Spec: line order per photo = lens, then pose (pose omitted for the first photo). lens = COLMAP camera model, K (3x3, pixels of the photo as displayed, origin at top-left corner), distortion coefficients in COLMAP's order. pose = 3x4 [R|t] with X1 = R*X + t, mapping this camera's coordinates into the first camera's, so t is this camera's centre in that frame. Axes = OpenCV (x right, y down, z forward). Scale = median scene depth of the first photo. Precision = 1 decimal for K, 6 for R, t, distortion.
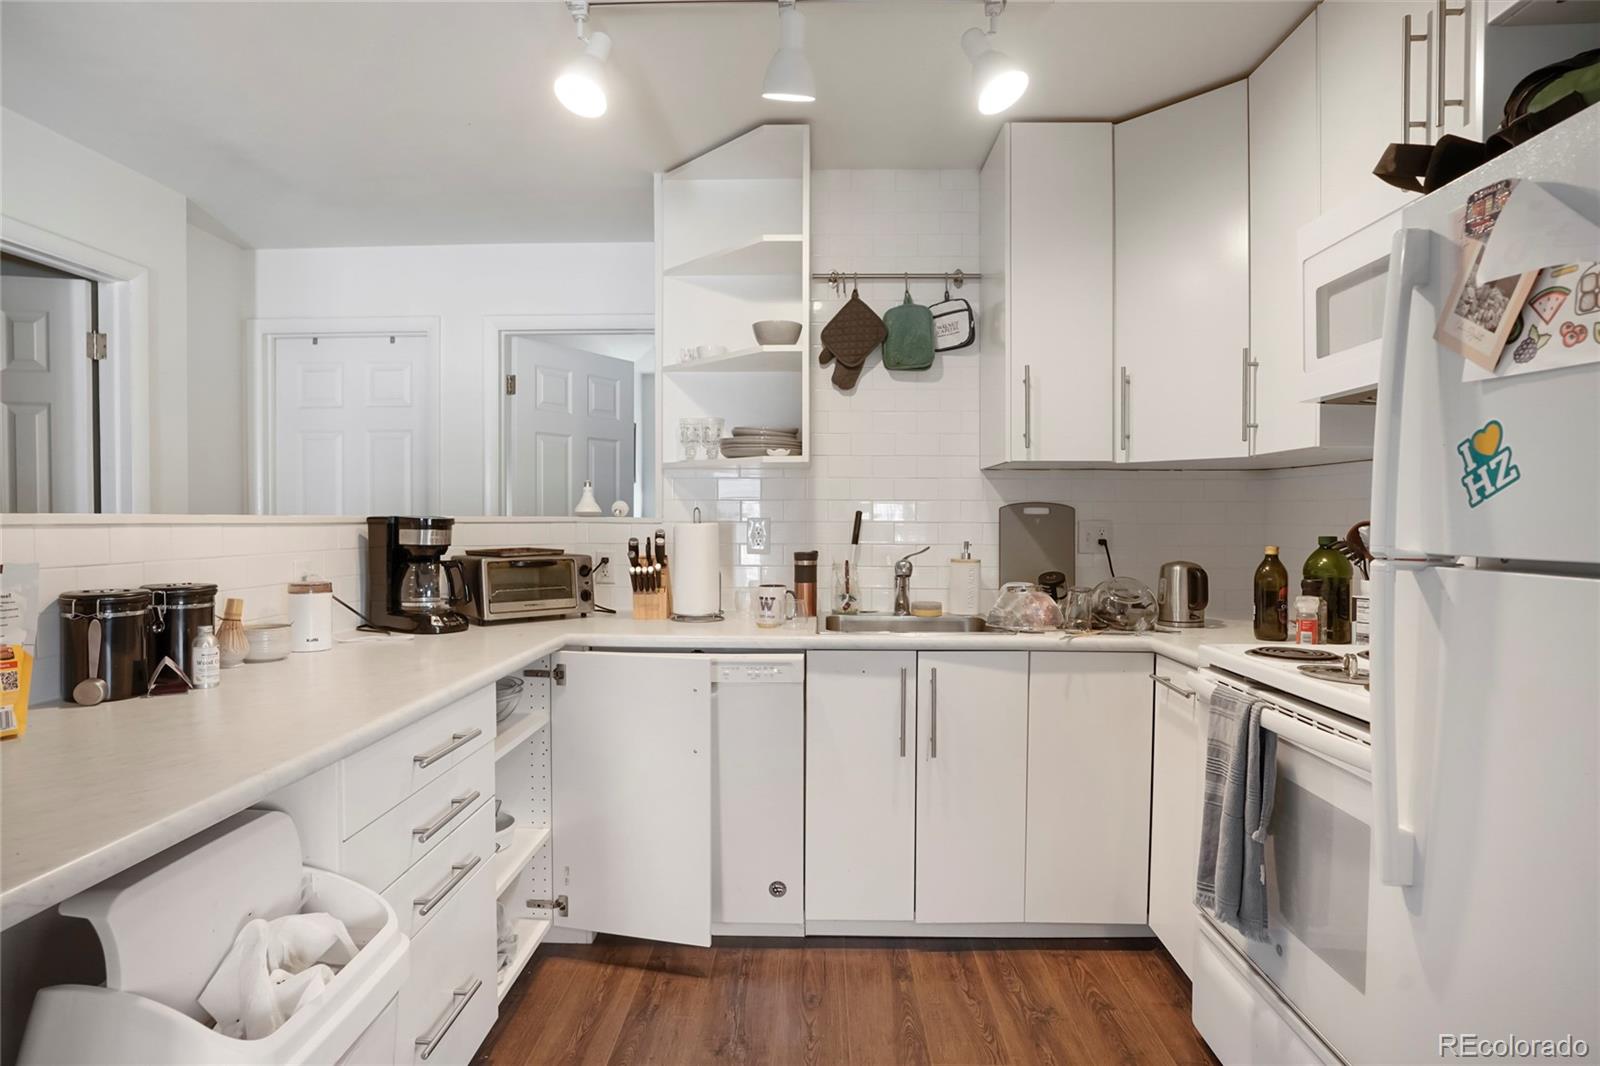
lens RADIAL K [[857.8, 0, 806.8], [0, 857.8, 528.1], [0, 0, 1]] dist [-0.048794, 0.024832]
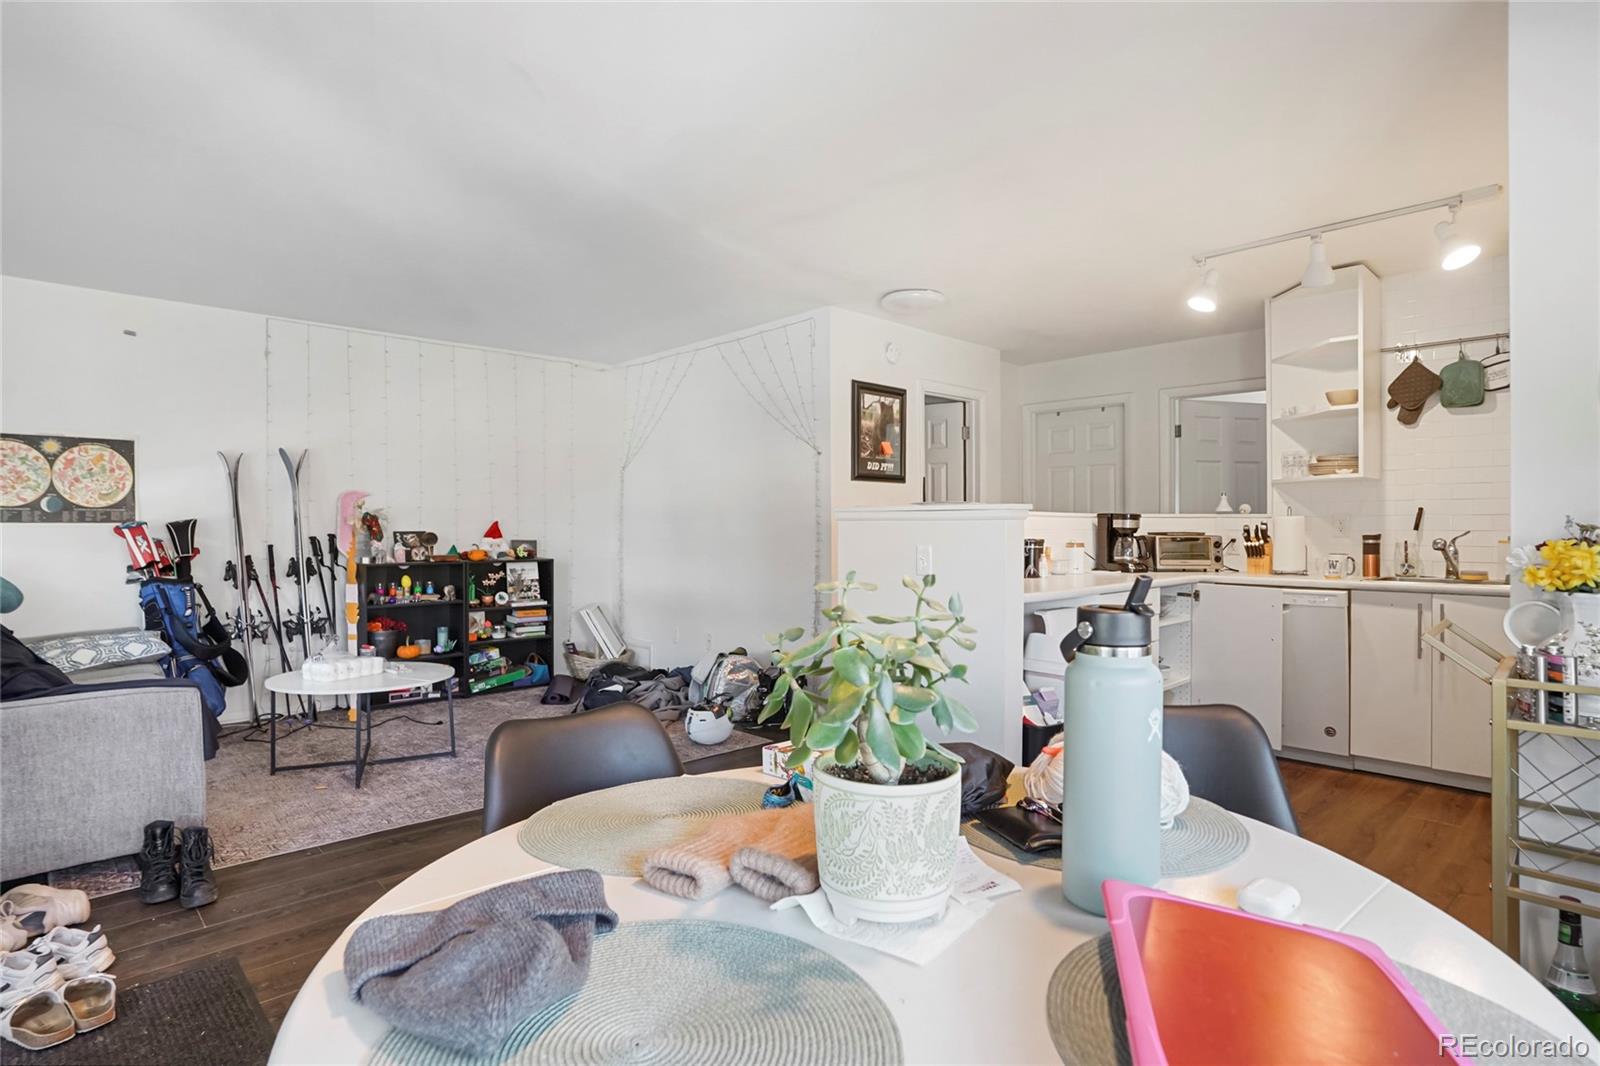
lens RADIAL K [[846.2, 0, 811.6], [0, 846.2, 530.3], [0, 0, 1]] dist [0.001632, 0.000914]
pose [[0.721643, 0.001811, -0.692263, 0.335932], [-0.009229, 0.999933, -0.007005, 0.041432], [0.692204, 0.011444, 0.721611, -0.808052]]
